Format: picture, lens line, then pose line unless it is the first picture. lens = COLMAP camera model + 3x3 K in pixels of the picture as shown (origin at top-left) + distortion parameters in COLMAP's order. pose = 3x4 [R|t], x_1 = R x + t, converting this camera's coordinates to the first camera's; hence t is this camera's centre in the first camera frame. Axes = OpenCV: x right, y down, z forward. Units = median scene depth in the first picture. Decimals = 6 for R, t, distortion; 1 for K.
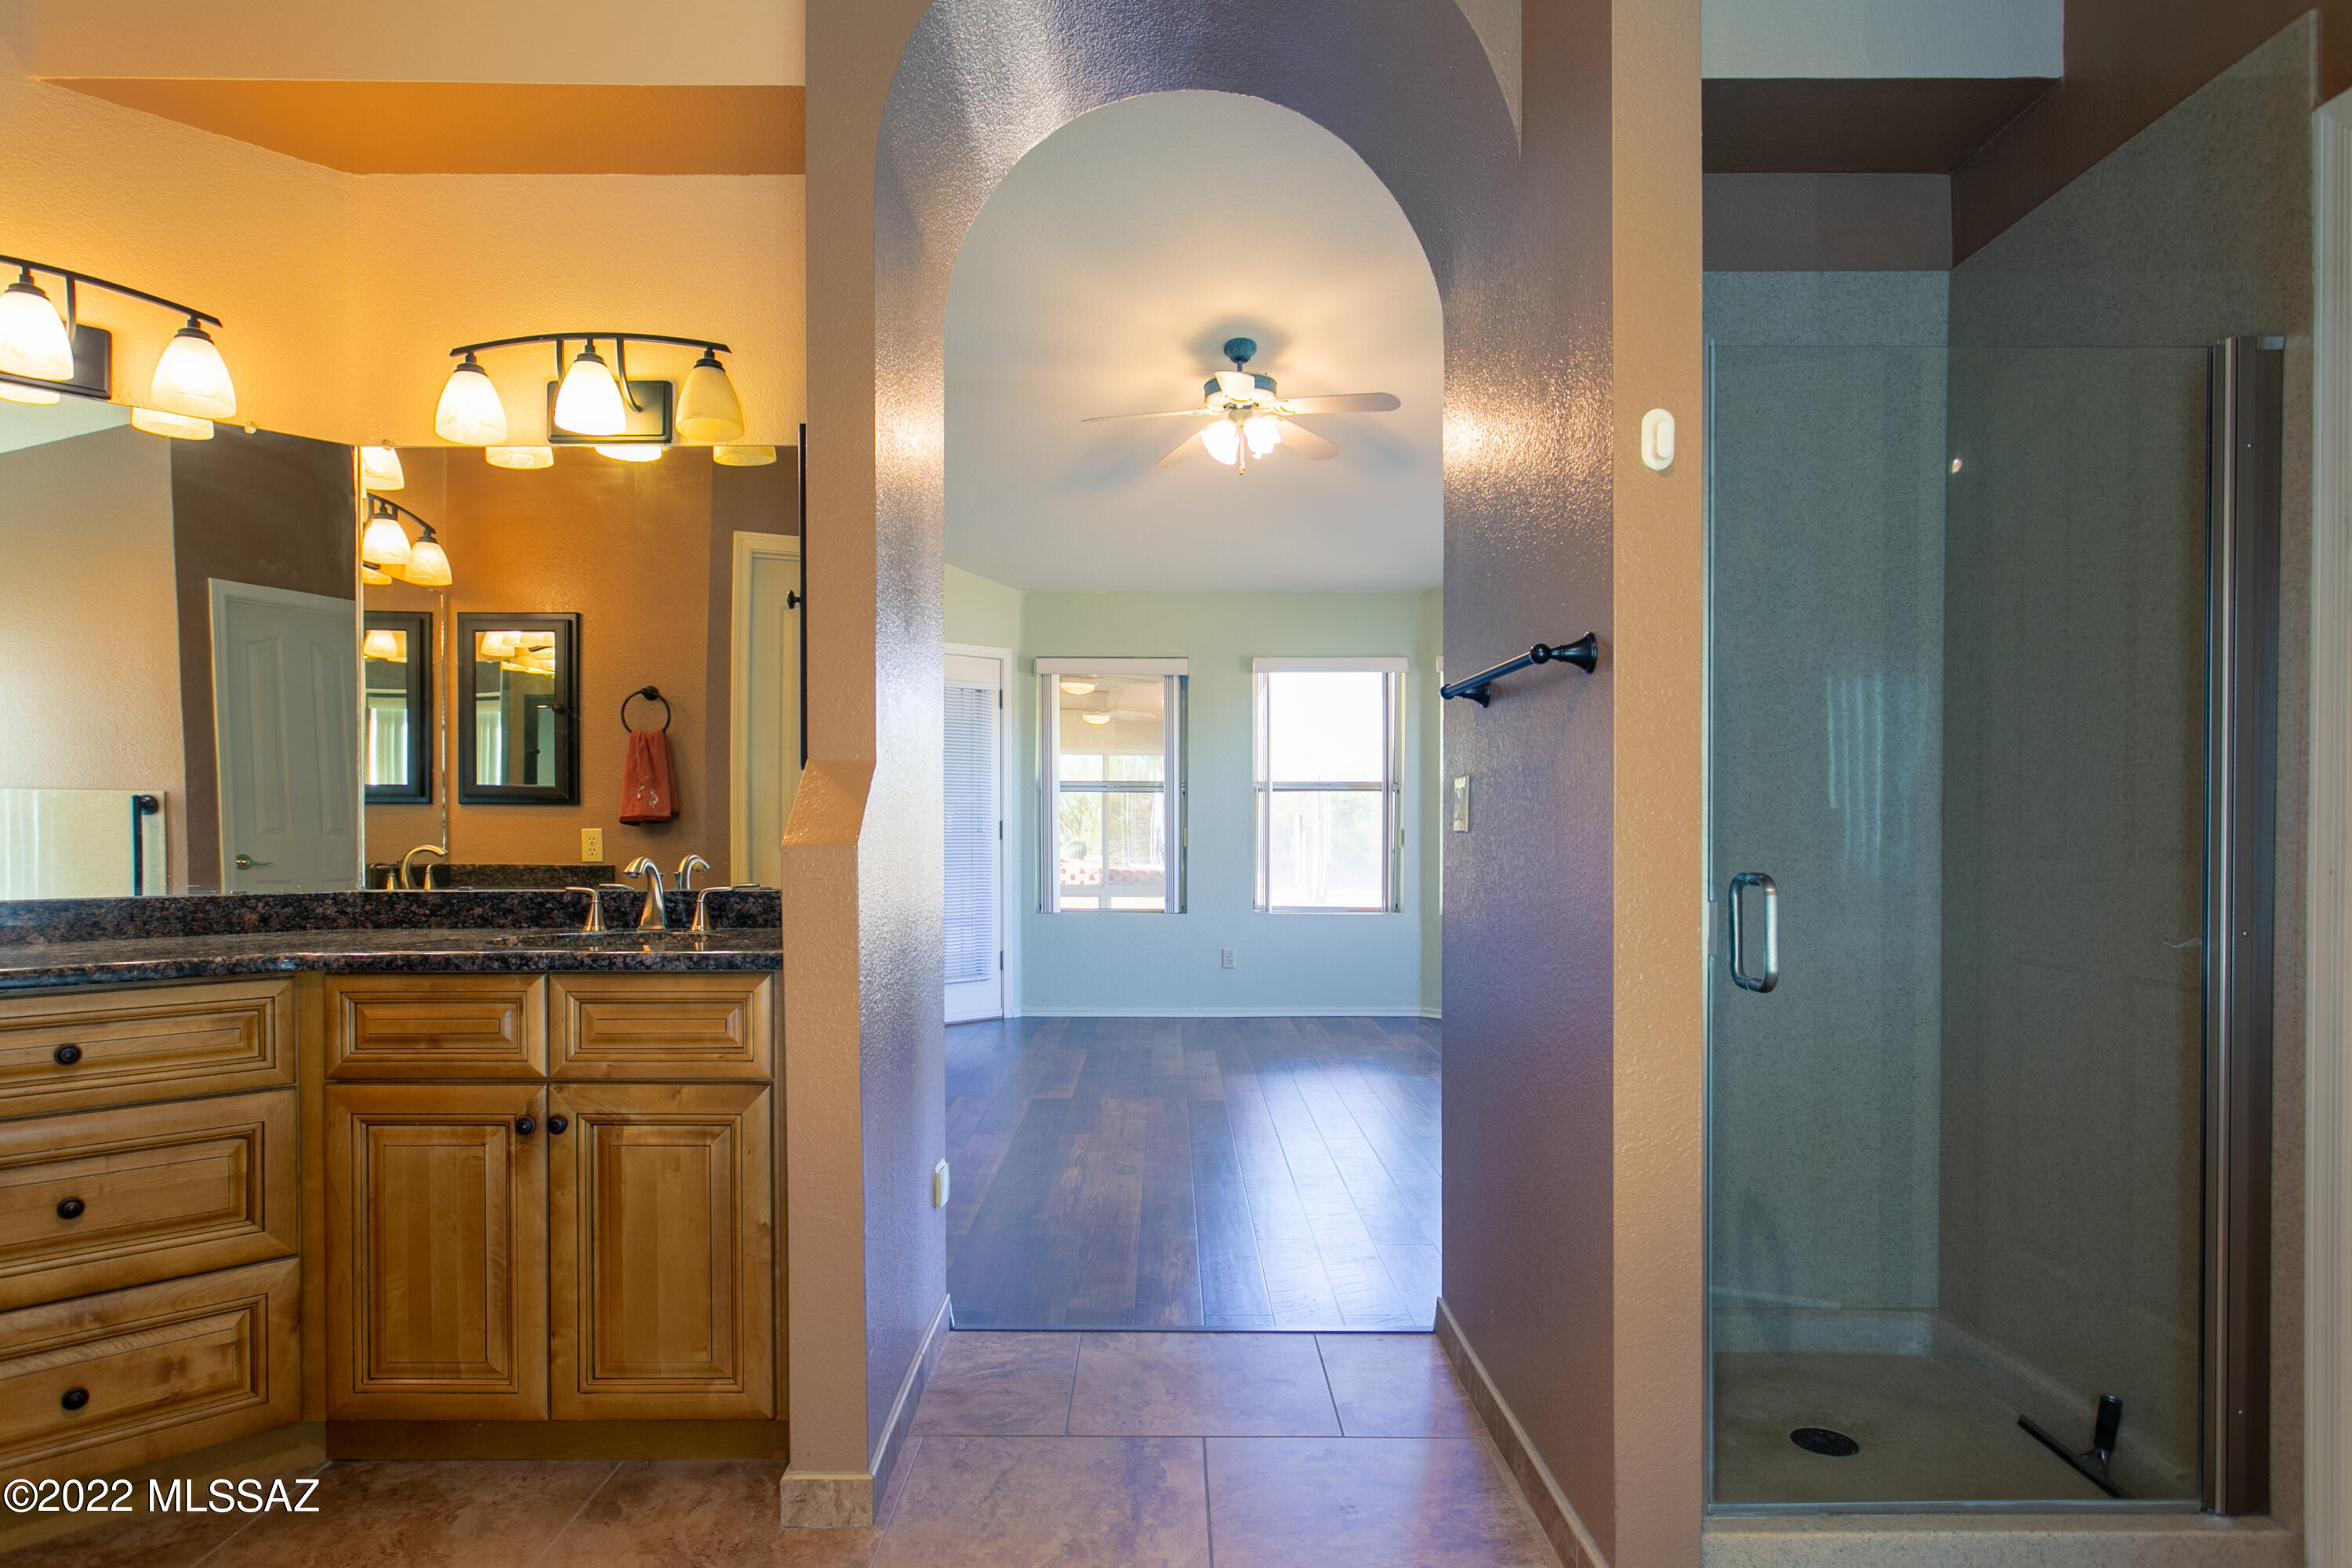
lens RADIAL K [[1389.5, 0, 1170.2], [0, 1389.5, 848.8], [0, 0, 1]] dist [-0.001059, -0.000818]
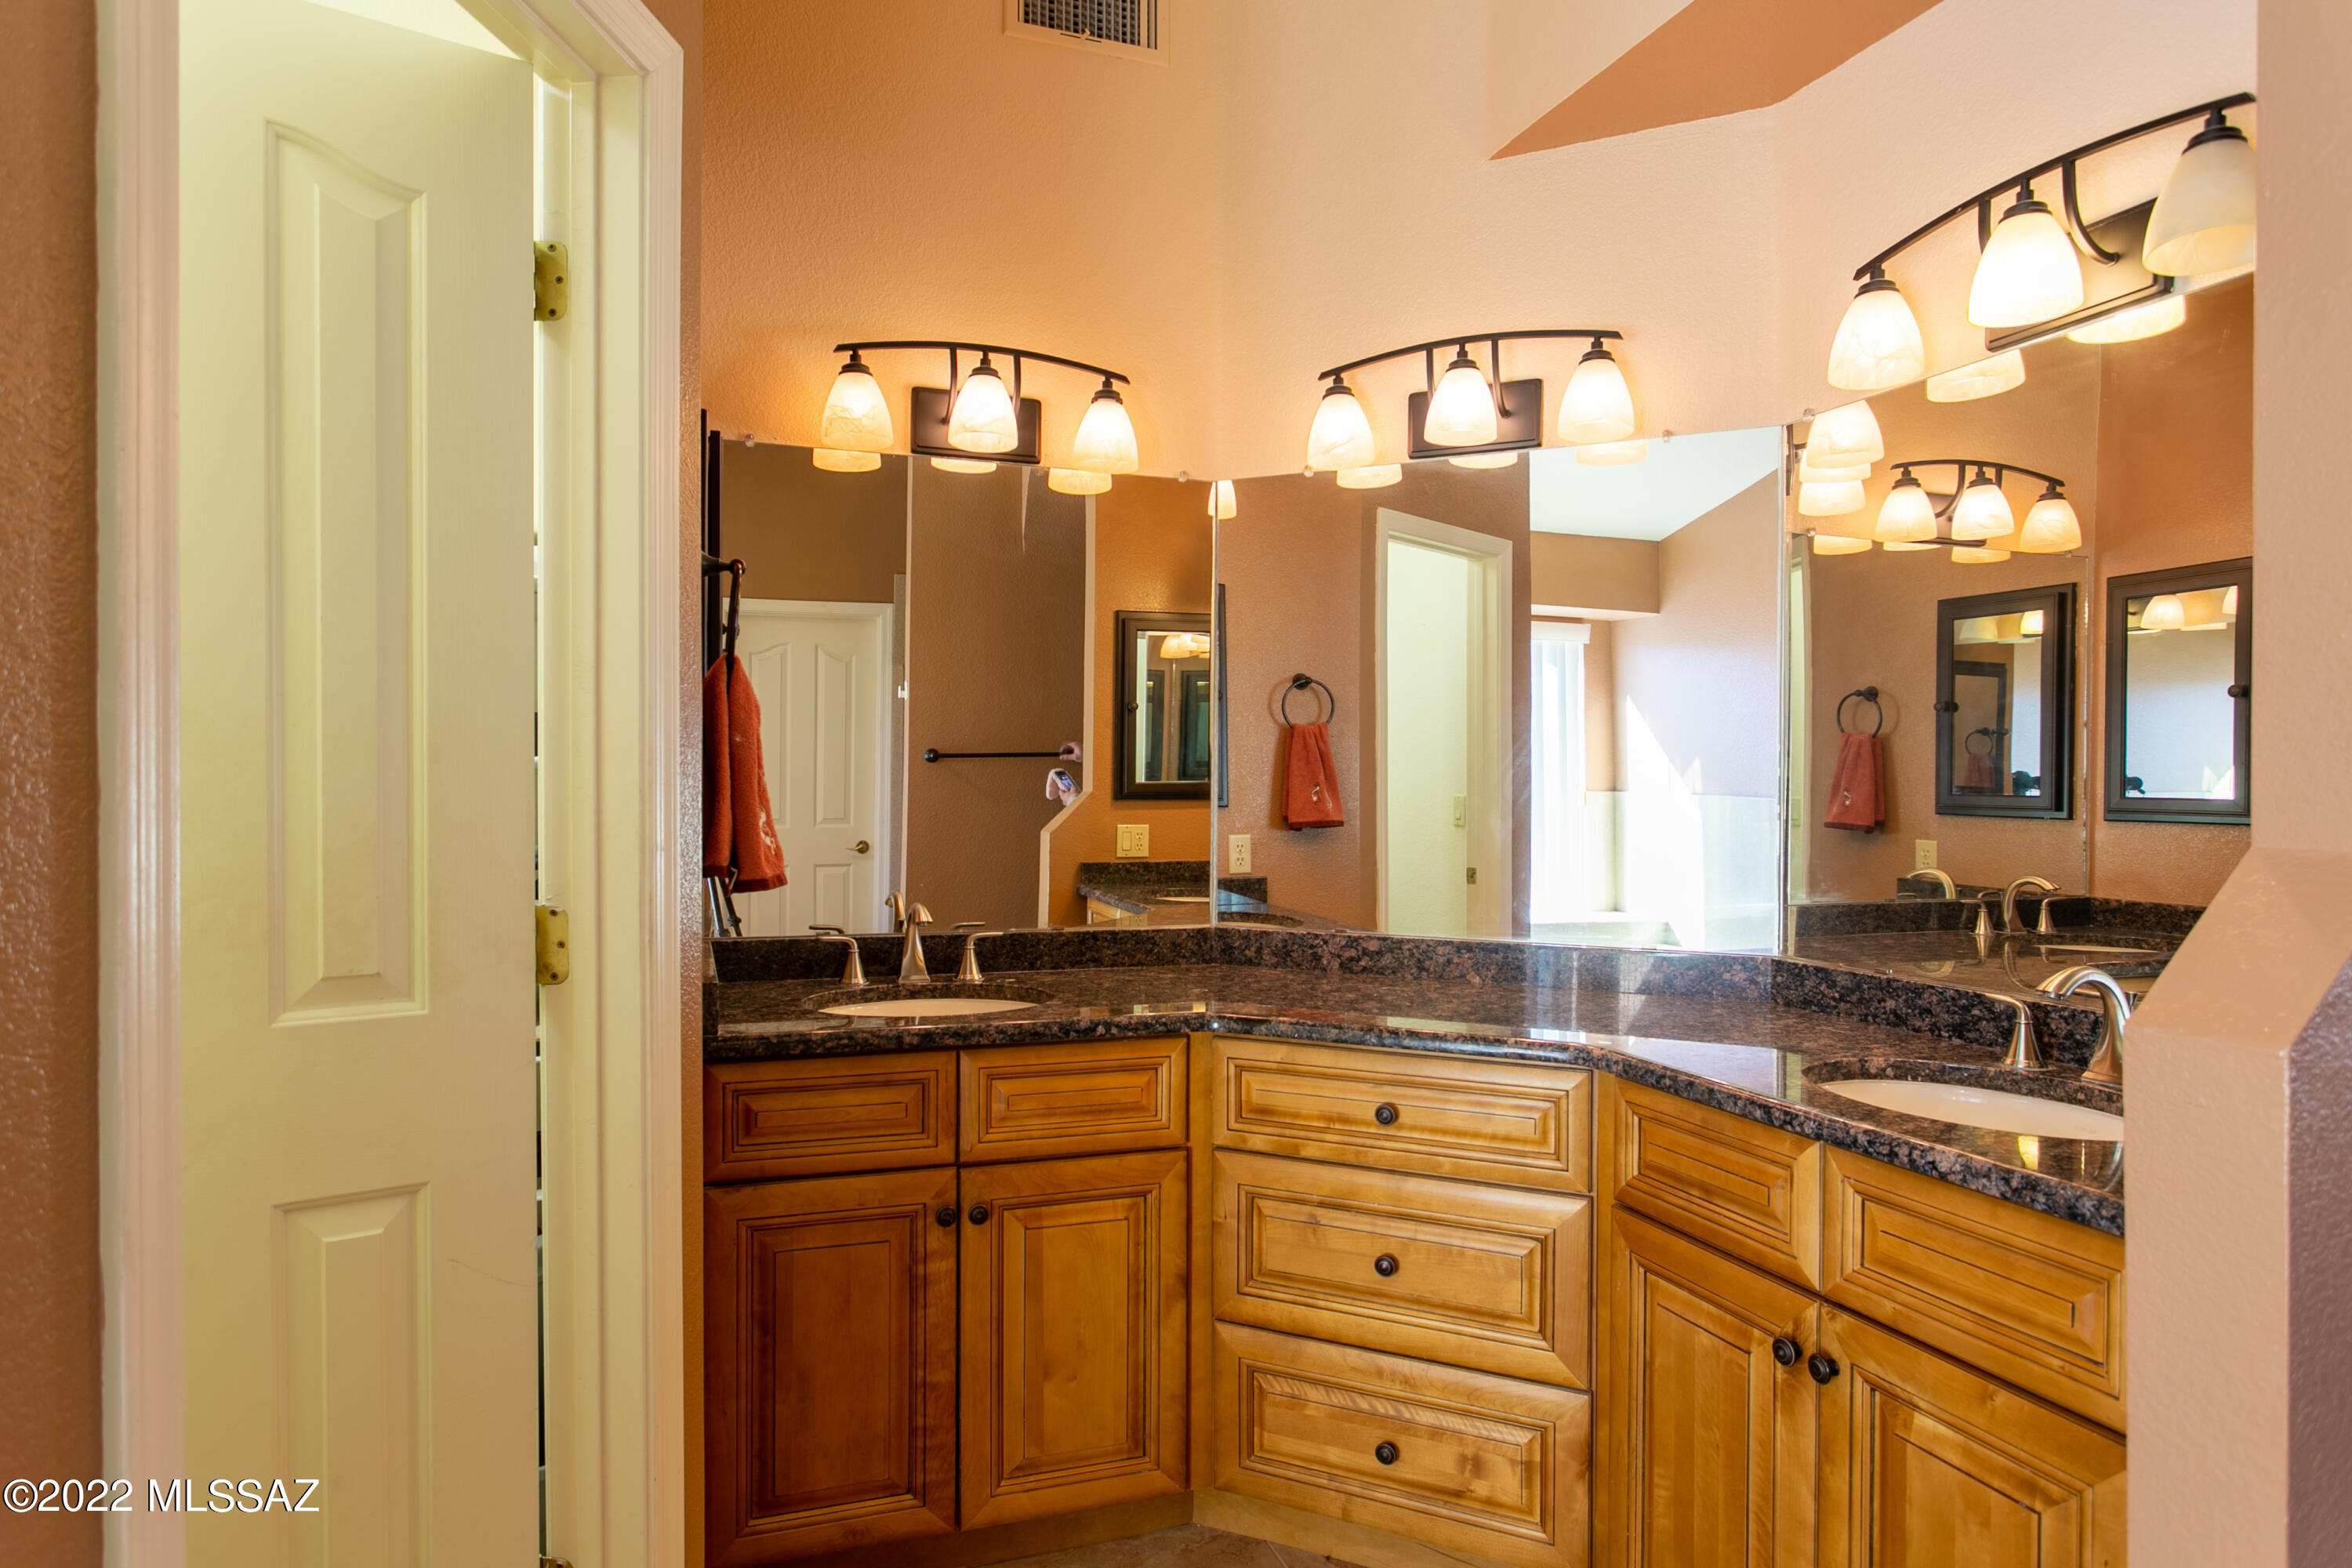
lens RADIAL K [[1332.8, 0, 1143.5], [0, 1332.8, 795.2], [0, 0, 1]] dist [-0.014731, 0.000814]
pose [[0.318630, 0.008300, -0.947843, 0.062940], [-0.018842, 0.999820, 0.002421, -0.075862], [0.947692, 0.017088, 0.318729, 0.470870]]
